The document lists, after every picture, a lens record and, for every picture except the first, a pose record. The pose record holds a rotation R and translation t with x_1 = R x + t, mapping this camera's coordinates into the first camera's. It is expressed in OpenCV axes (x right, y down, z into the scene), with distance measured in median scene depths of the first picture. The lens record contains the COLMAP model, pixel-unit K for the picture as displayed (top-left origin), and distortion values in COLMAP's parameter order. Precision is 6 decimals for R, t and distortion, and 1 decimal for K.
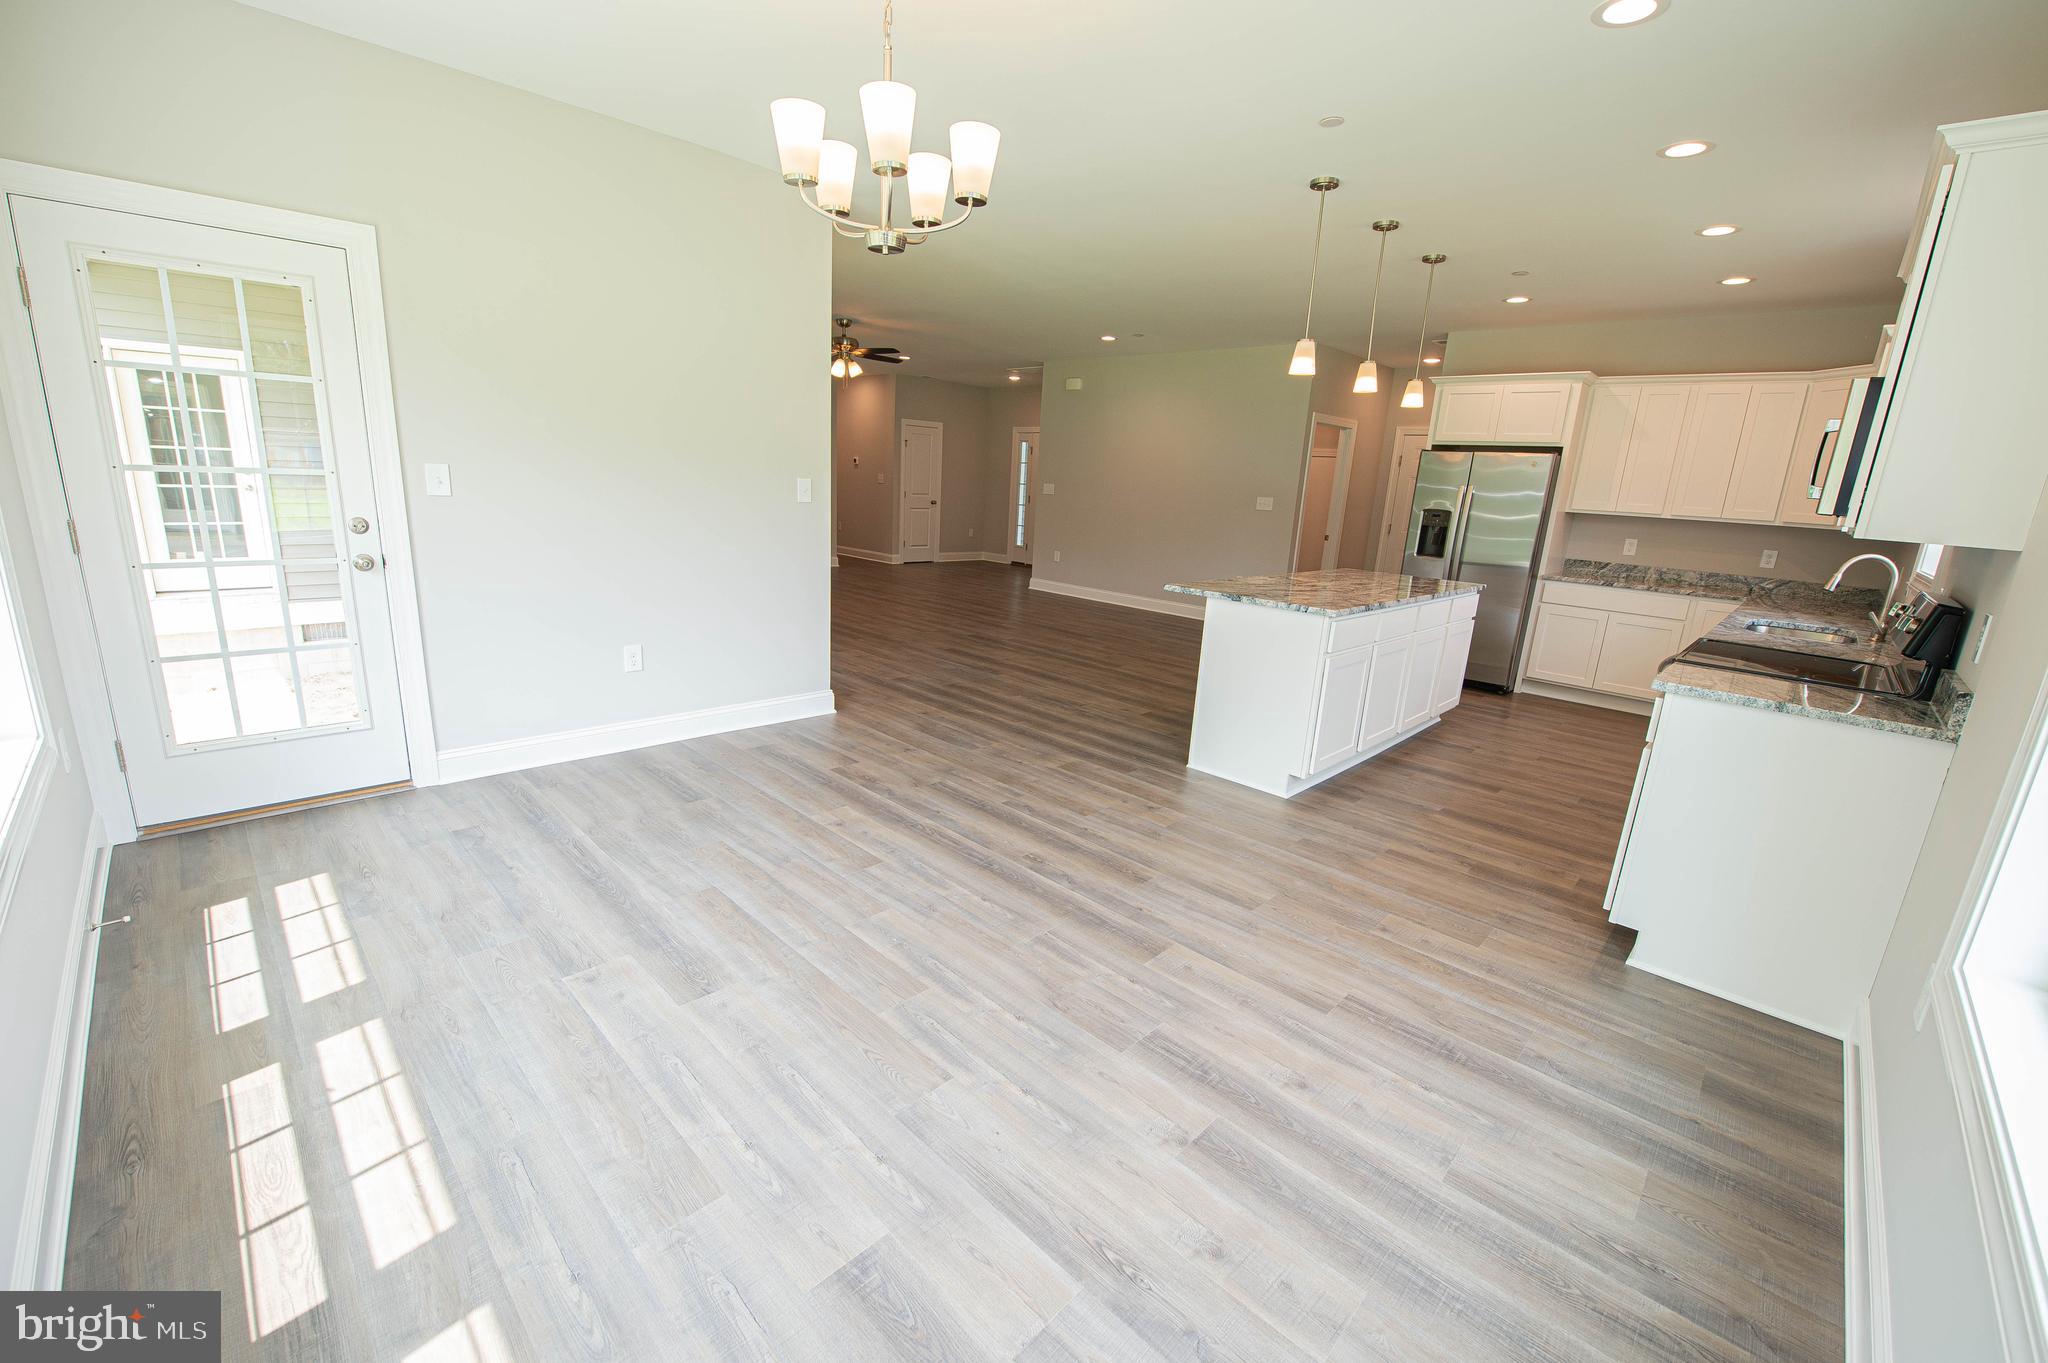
lens RADIAL K [[843.2, 0, 1017.2], [0, 843.2, 683.1], [0, 0, 1]] dist [-0.014620, -0.000334]
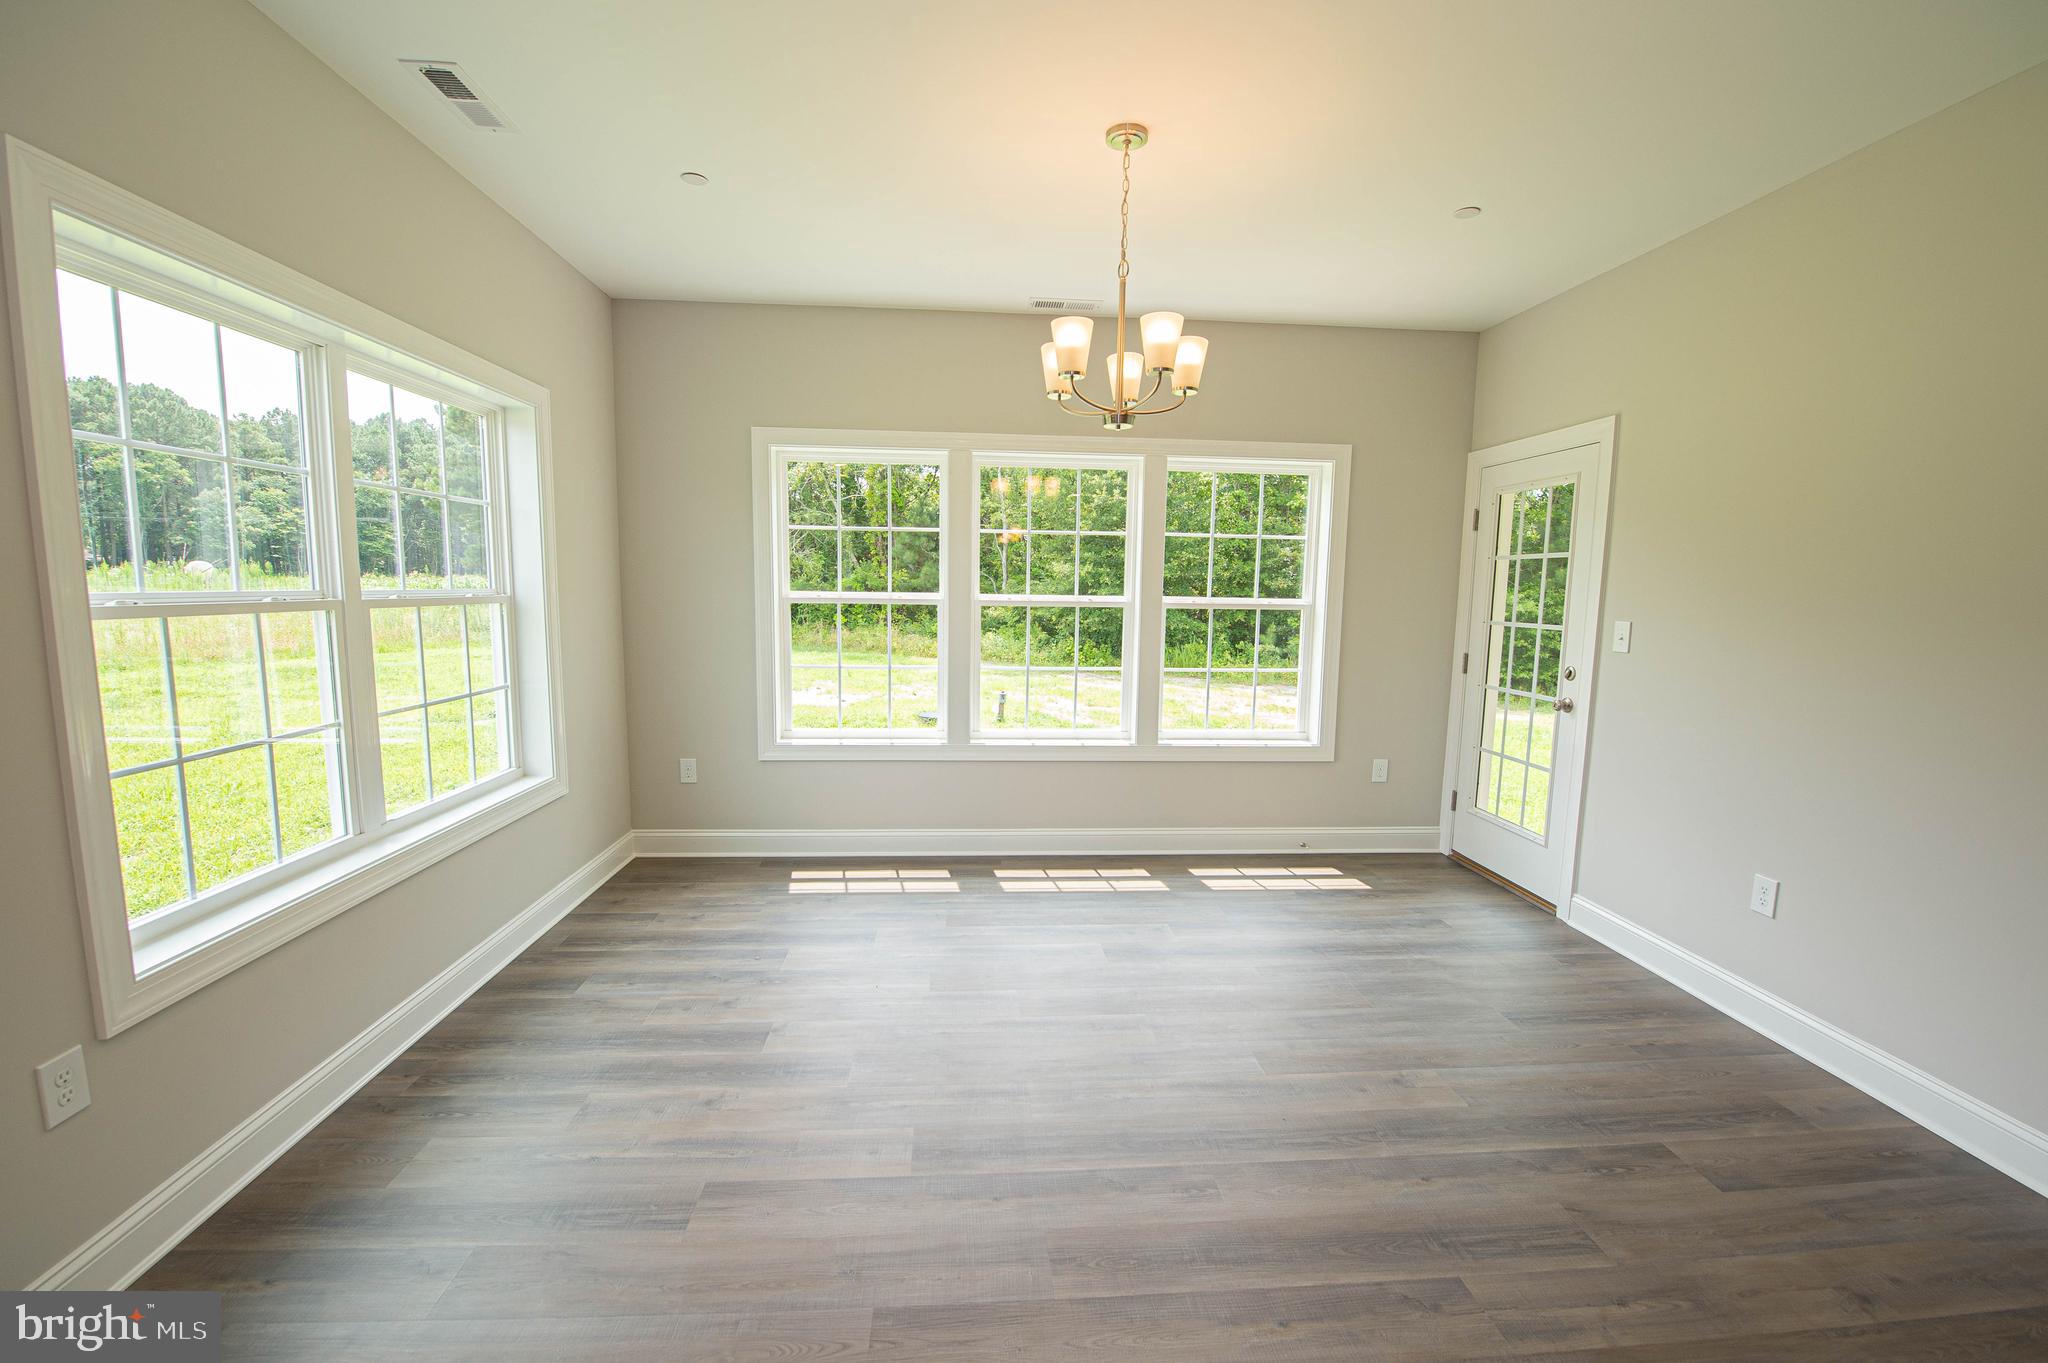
lens RADIAL K [[830.3, 0, 1016.9], [0, 830.3, 687.8], [0, 0, 1]] dist [-0.015226, -0.000069]
pose [[-0.664859, 0.026182, -0.746510, 0.609624], [-0.229248, 0.944003, 0.237282, -0.283139], [0.710921, 0.328895, -0.621627, 1.249188]]
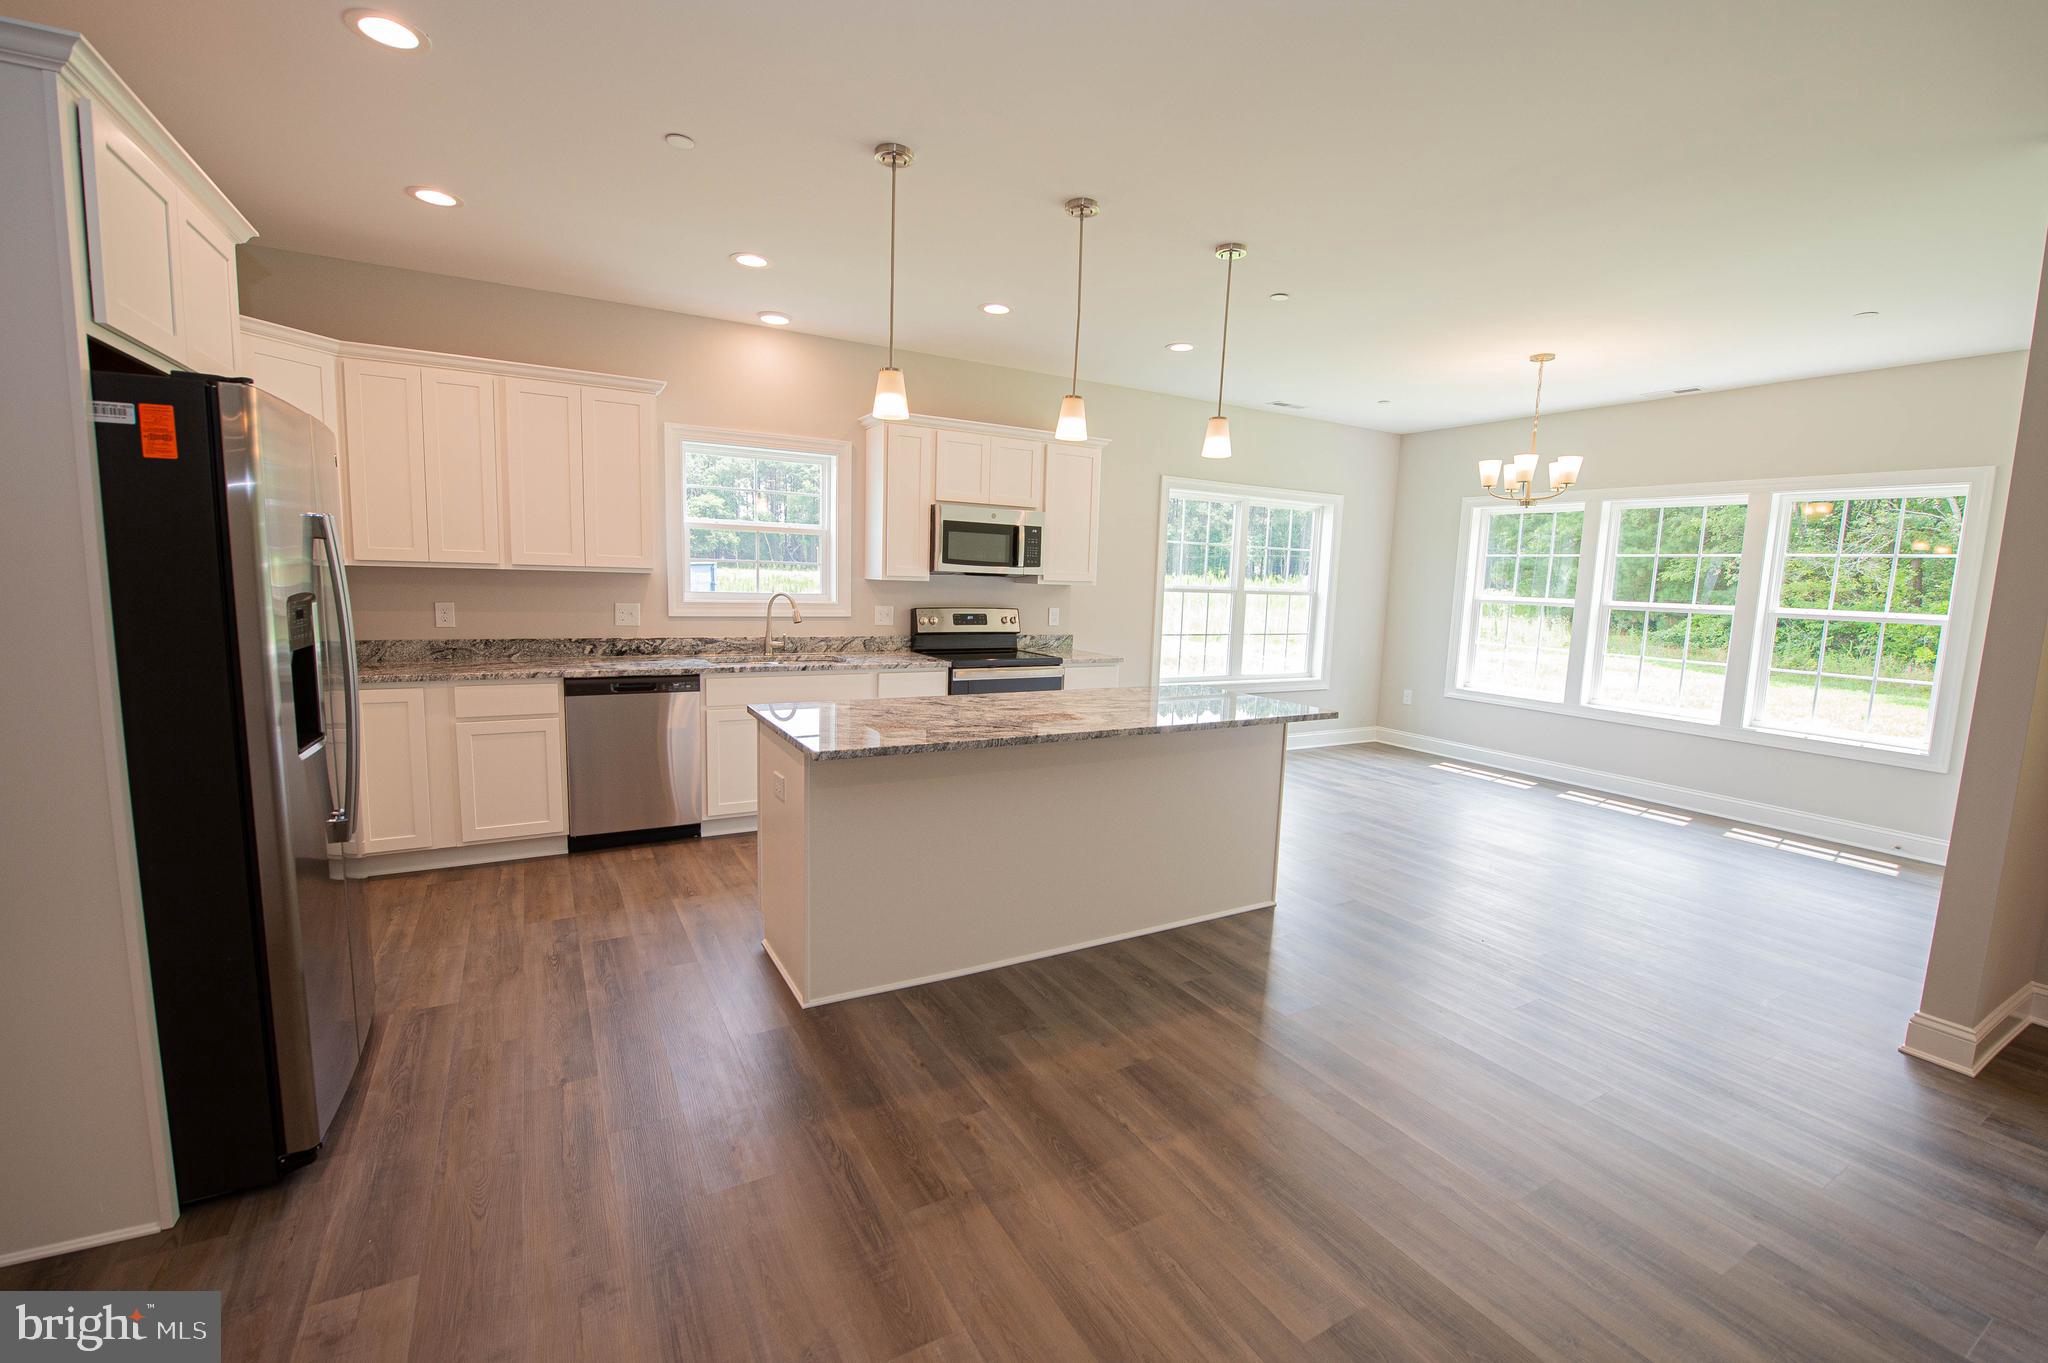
lens RADIAL K [[855.2, 0, 1005.1], [0, 855.2, 682.0], [0, 0, 1]] dist [0.001250, 0.000074]
pose [[-0.952313, -0.122223, 0.279574, 0.358900], [-0.012291, 0.930889, 0.365095, -0.637637], [-0.304875, 0.344248, -0.888000, 2.619223]]
